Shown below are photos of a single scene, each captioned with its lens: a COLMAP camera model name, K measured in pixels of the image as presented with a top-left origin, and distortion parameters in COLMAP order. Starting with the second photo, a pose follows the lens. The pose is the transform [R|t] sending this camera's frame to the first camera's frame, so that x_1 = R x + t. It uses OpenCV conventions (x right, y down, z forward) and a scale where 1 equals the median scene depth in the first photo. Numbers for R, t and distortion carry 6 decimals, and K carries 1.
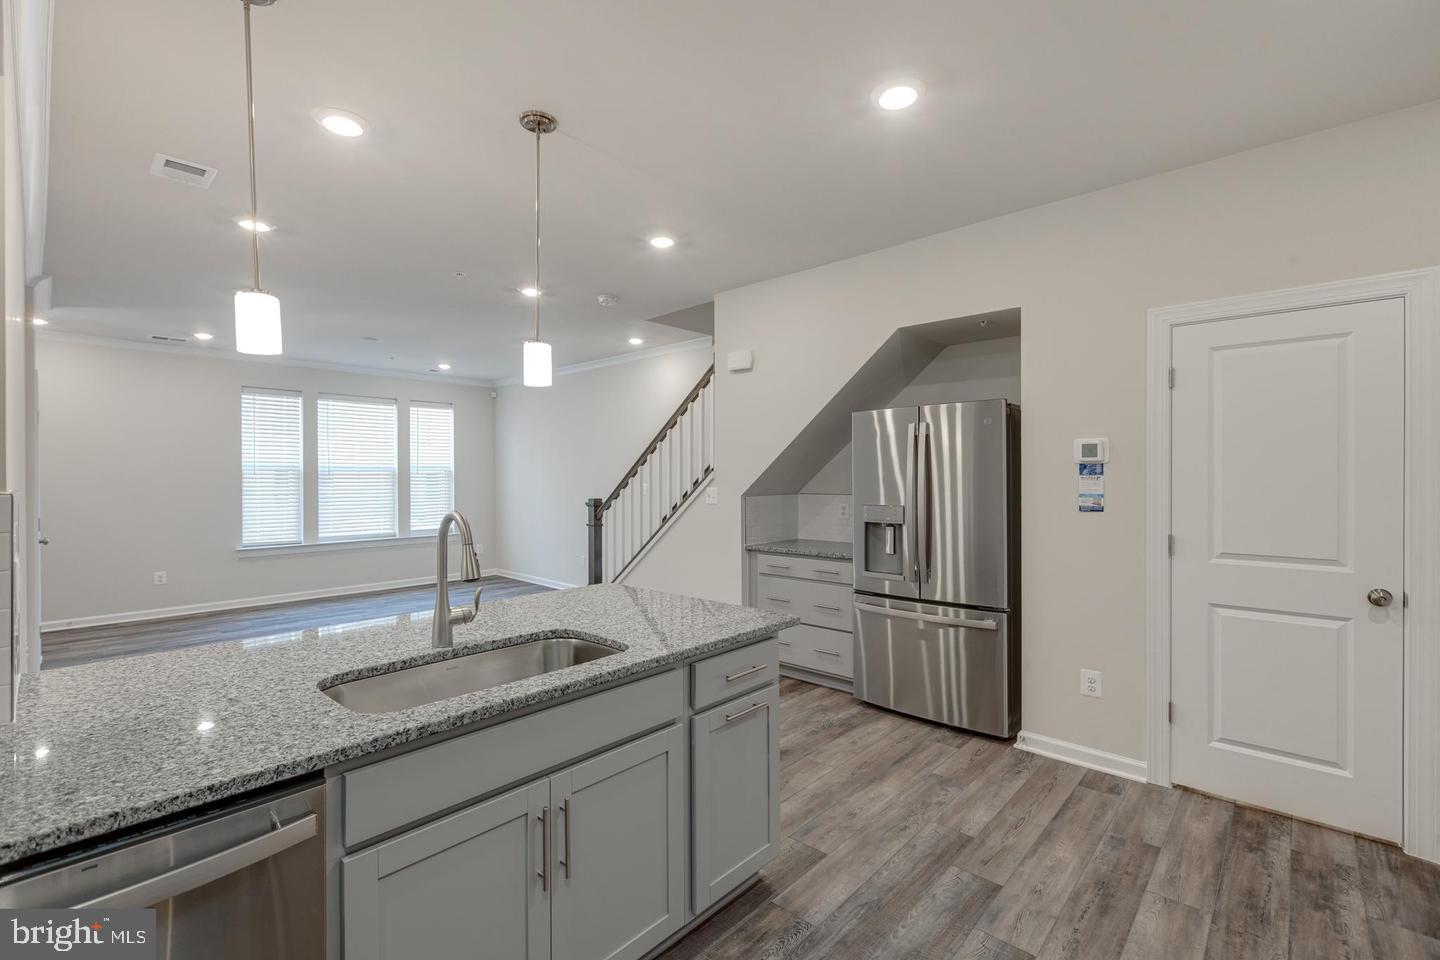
lens RADIAL K [[634.0, 0, 722.8], [0, 634.0, 479.8], [0, 0, 1]] dist [0.001756, -0.002219]
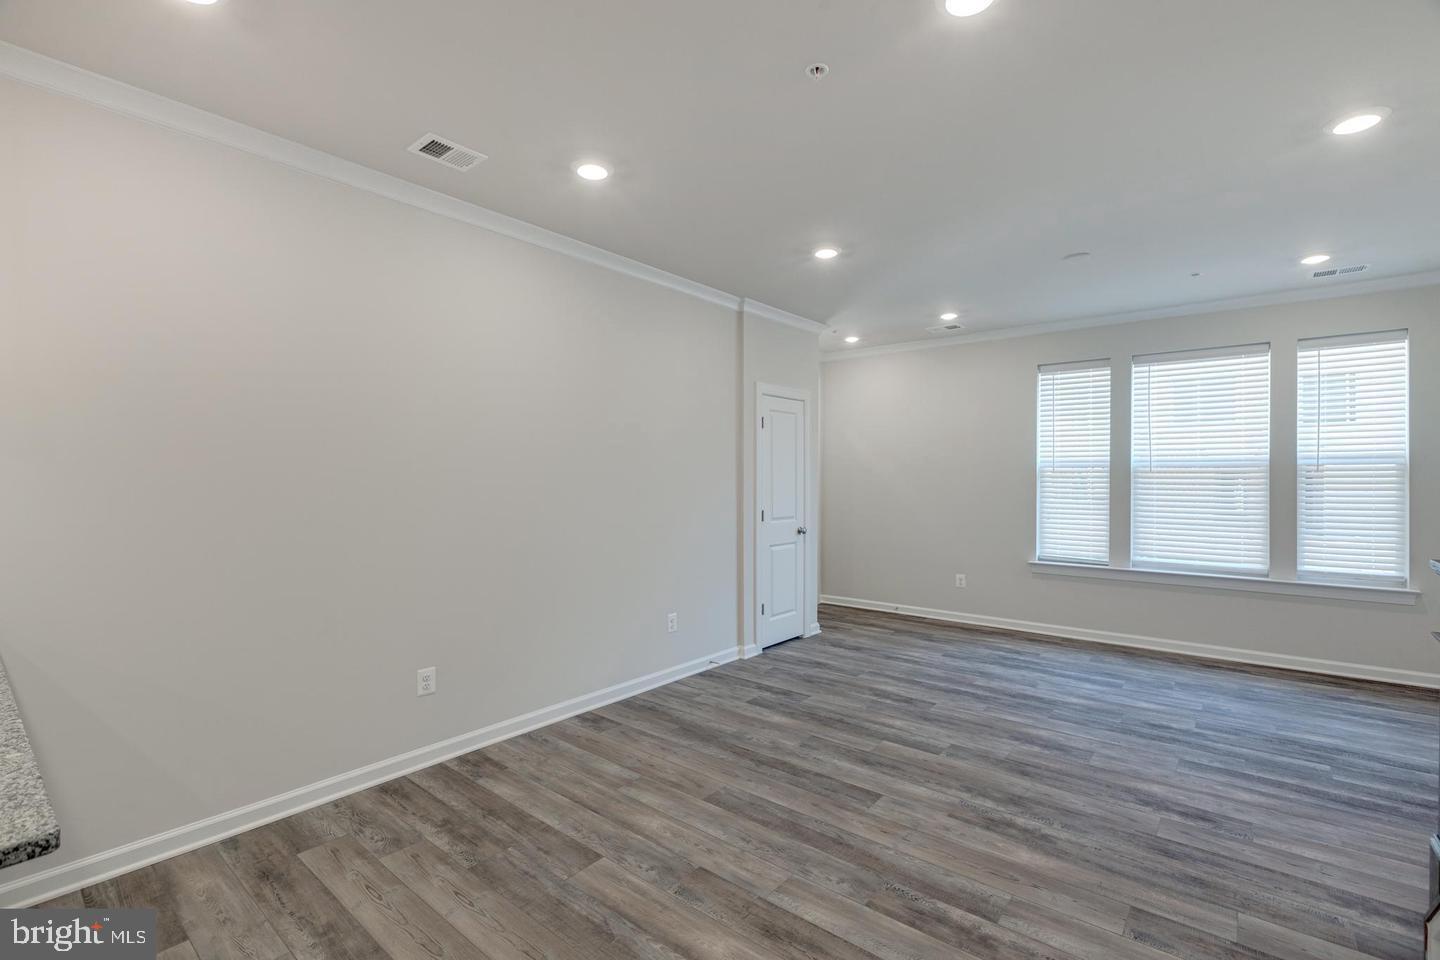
lens RADIAL K [[642.0, 0, 722.6], [0, 642.0, 478.7], [0, 0, 1]] dist [-0.007463, -0.001130]
pose [[0.053723, 0.005120, -0.998543, 0.063152], [-0.005363, 0.999974, 0.004839, -0.002228], [0.998541, 0.005095, 0.053749, 0.635739]]
